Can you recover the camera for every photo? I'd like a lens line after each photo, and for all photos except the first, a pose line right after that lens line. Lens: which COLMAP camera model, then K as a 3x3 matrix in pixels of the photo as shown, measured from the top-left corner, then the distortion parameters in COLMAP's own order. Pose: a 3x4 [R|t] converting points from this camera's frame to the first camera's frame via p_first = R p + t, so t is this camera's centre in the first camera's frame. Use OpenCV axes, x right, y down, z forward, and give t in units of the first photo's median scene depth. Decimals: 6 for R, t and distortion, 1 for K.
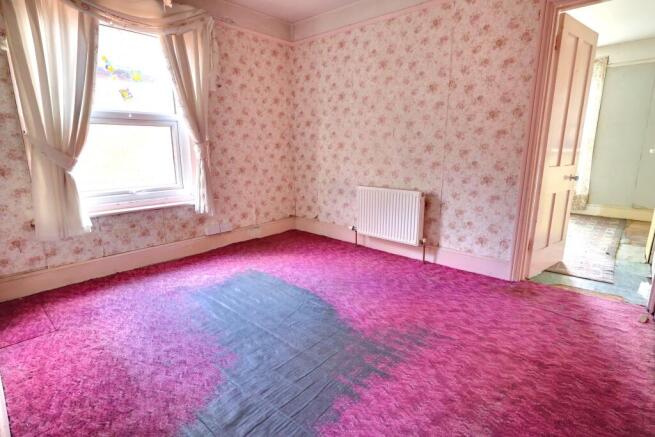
lens RADIAL K [[330.4, 0, 327.5], [0, 330.4, 218.5], [0, 0, 1]] dist [-0.000518, -0.000015]
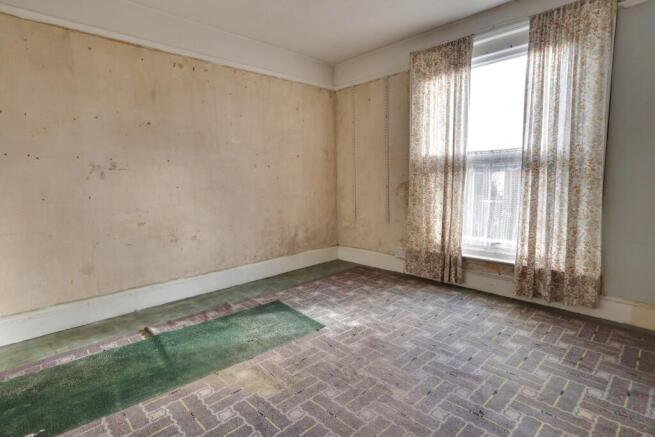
lens RADIAL K [[330.4, 0, 327.5], [0, 330.4, 218.5], [0, 0, 1]] dist [-0.000518, -0.000015]
pose [[0.992960, -0.004366, -0.118368, 0.456854], [-0.006725, 0.995631, -0.093138, -0.107636], [0.118257, 0.093278, 0.988592, 0.479961]]
